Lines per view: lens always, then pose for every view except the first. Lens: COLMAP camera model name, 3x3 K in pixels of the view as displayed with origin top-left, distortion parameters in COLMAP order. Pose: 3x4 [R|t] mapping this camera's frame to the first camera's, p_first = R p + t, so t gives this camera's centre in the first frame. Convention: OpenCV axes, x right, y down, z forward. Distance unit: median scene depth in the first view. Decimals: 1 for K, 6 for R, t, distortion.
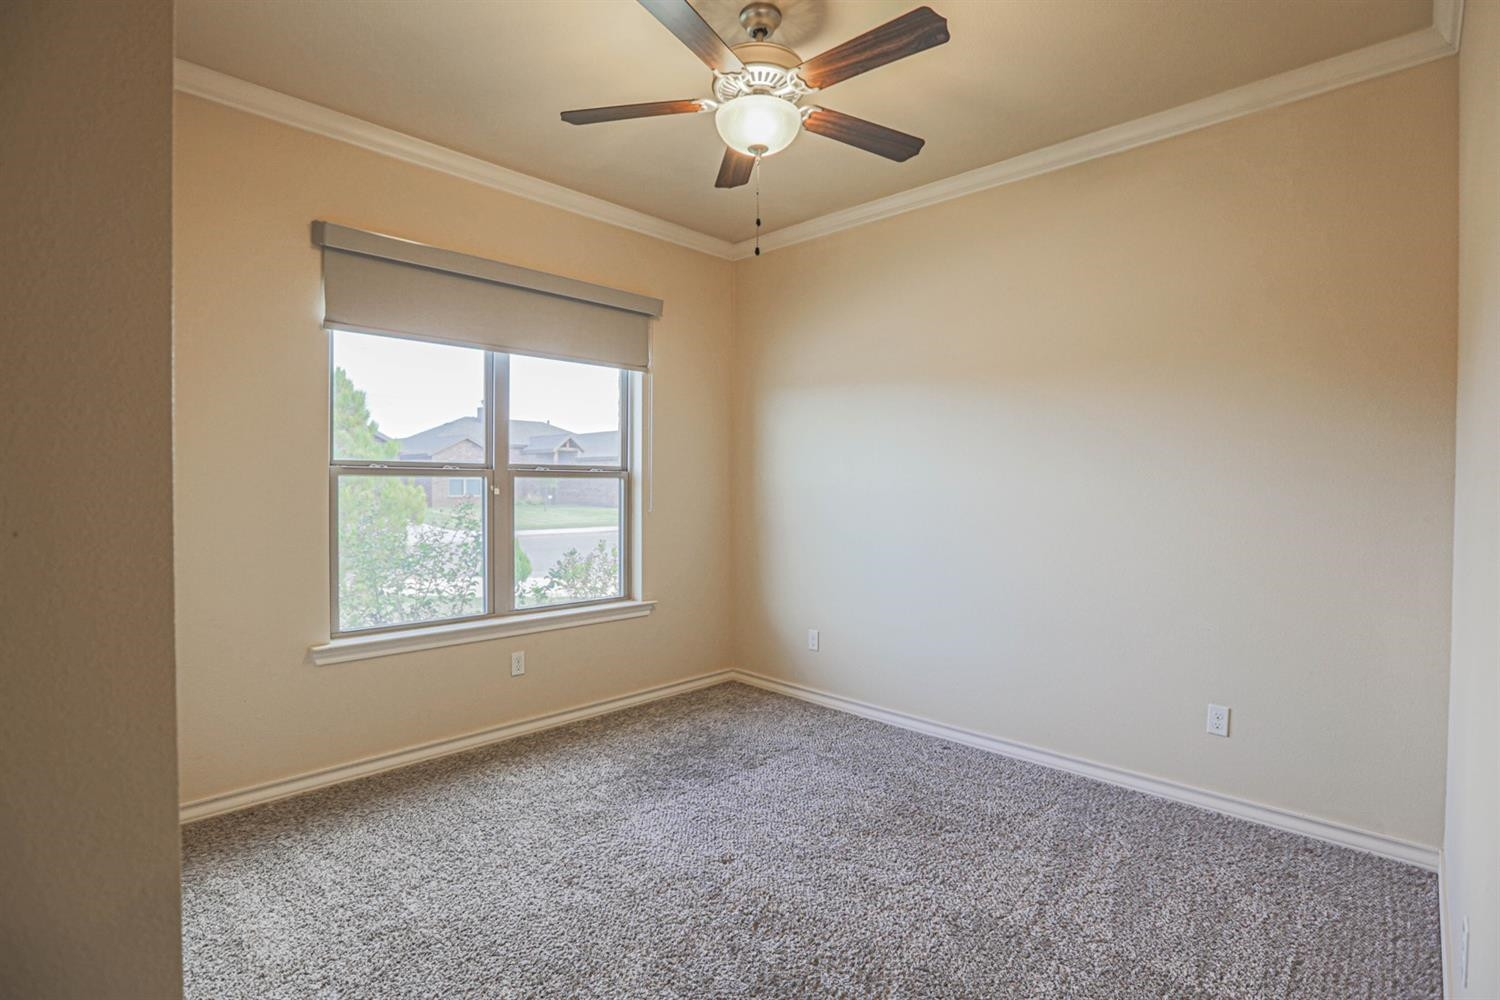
lens RADIAL K [[716.0, 0, 749.5], [0, 716.0, 494.5], [0, 0, 1]] dist [-0.003151, -0.000534]
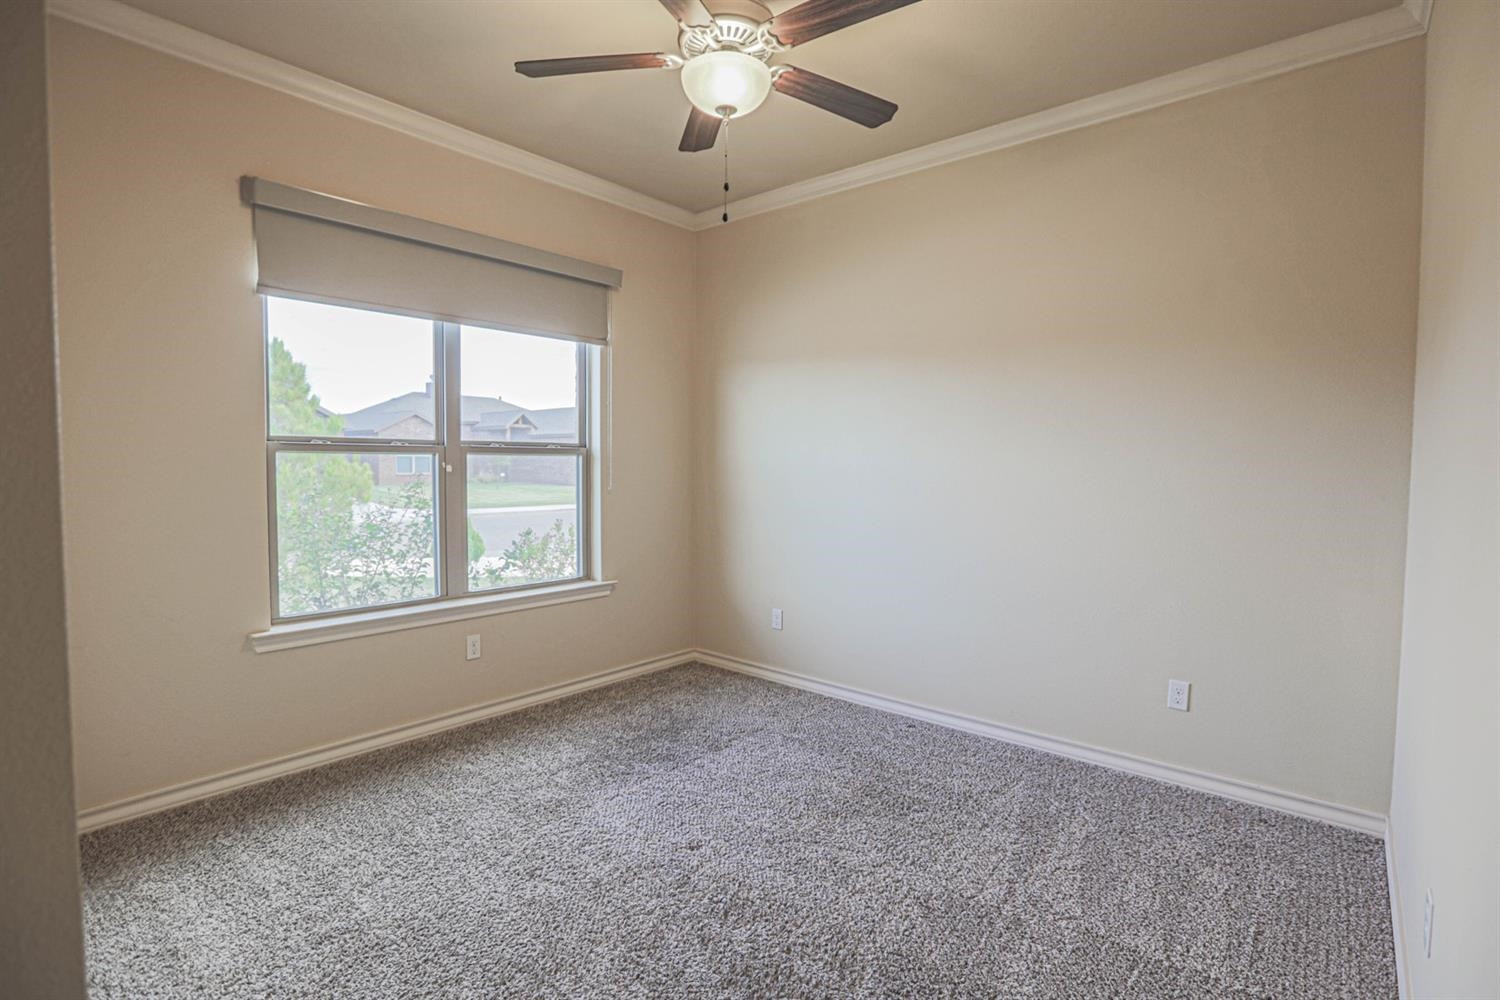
lens RADIAL K [[716.0, 0, 749.5], [0, 716.0, 494.5], [0, 0, 1]] dist [-0.003151, -0.000534]
pose [[0.998170, -0.001270, 0.060449, -0.014767], [-0.000626, 0.999508, 0.031344, -0.001574], [-0.060459, -0.031324, 0.997679, 0.032559]]
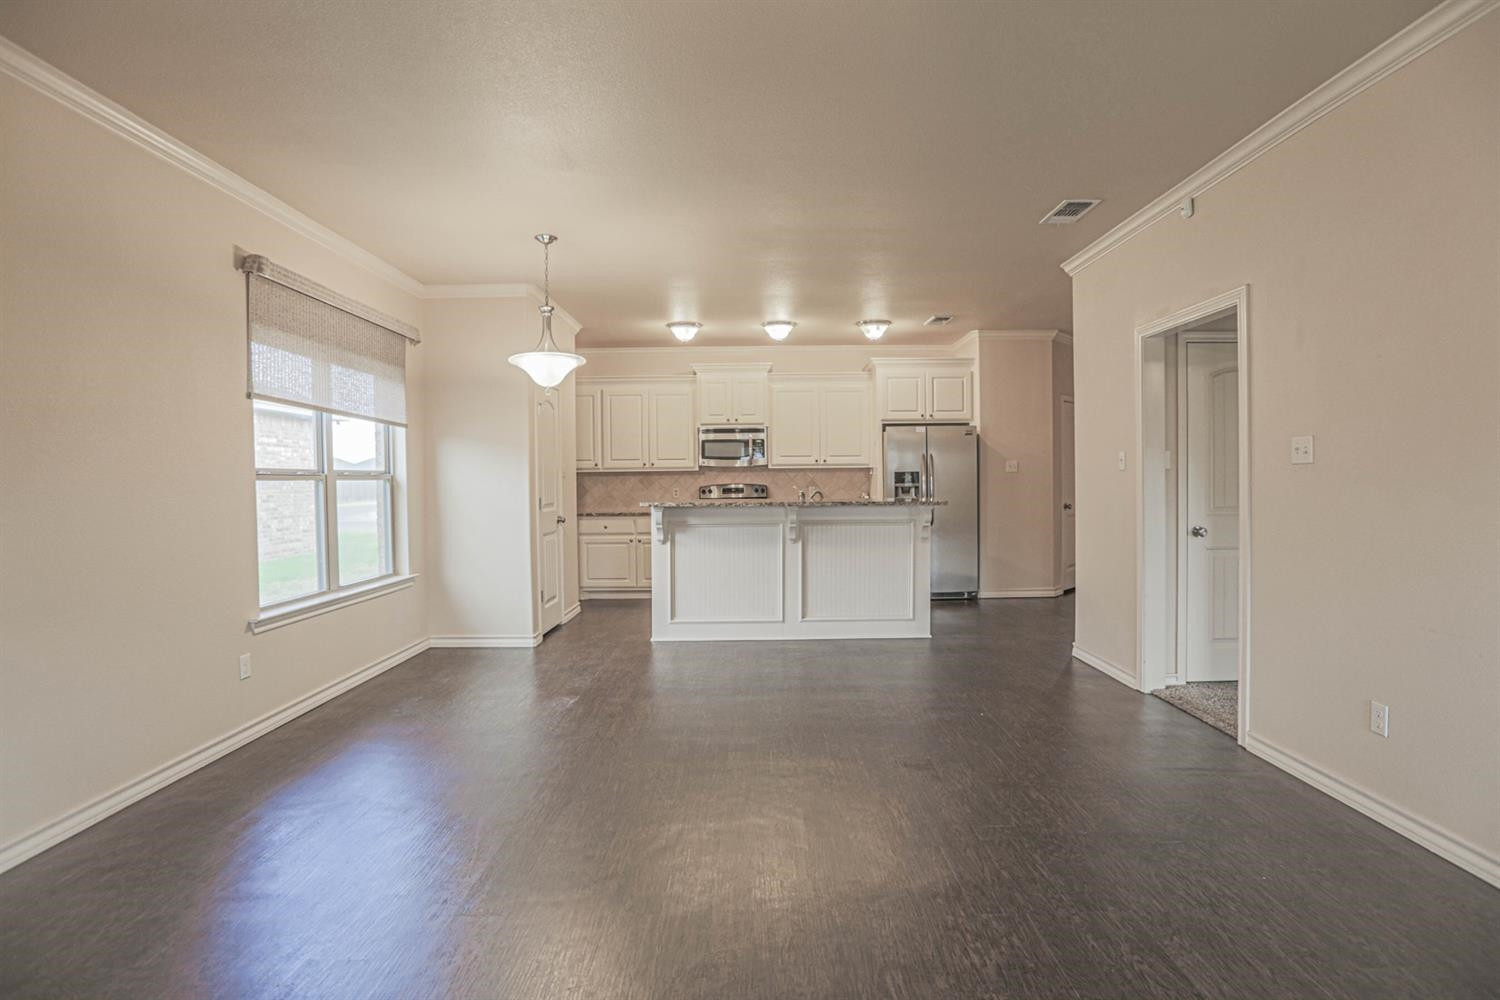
lens RADIAL K [[724.9, 0, 750.0], [0, 724.9, 500.0], [0, 0, 1]] dist [-0.069143, 0.036530]
pose [[0.719808, -0.039253, 0.693062, -1.149329], [0.031443, 0.999219, 0.023937, 0.005682], [-0.693461, 0.004562, 0.720480, -0.674928]]
